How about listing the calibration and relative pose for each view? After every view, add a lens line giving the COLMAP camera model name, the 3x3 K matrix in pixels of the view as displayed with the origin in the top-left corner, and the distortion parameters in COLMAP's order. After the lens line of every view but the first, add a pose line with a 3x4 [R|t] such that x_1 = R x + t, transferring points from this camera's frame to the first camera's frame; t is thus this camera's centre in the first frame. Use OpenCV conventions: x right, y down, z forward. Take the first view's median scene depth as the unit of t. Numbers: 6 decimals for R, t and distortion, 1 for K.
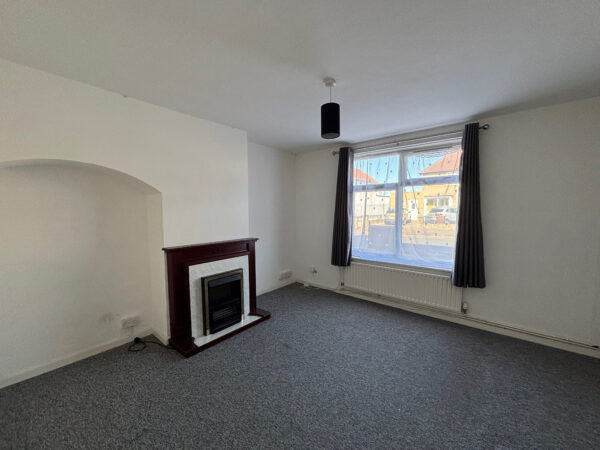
lens RADIAL K [[242.1, 0, 300.3], [0, 242.1, 223.9], [0, 0, 1]] dist [-0.000575, -0.000382]
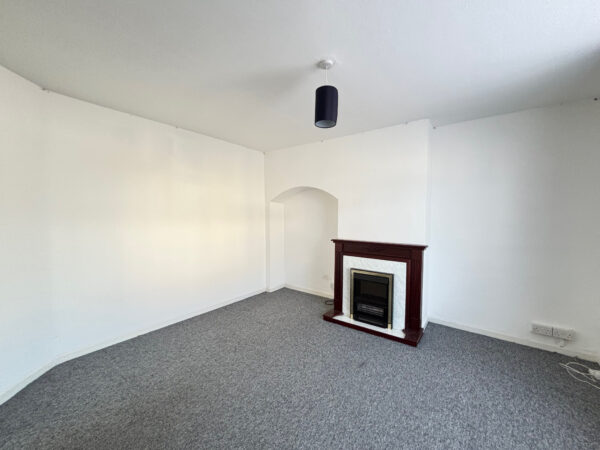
lens RADIAL K [[242.1, 0, 300.2], [0, 242.1, 225.6], [0, 0, 1]] dist [-0.000575, -0.000382]
pose [[0.054038, 0.050160, -0.997278, 0.687830], [-0.066506, 0.996701, 0.046528, -0.023748], [0.996322, 0.063811, 0.057196, 0.603528]]
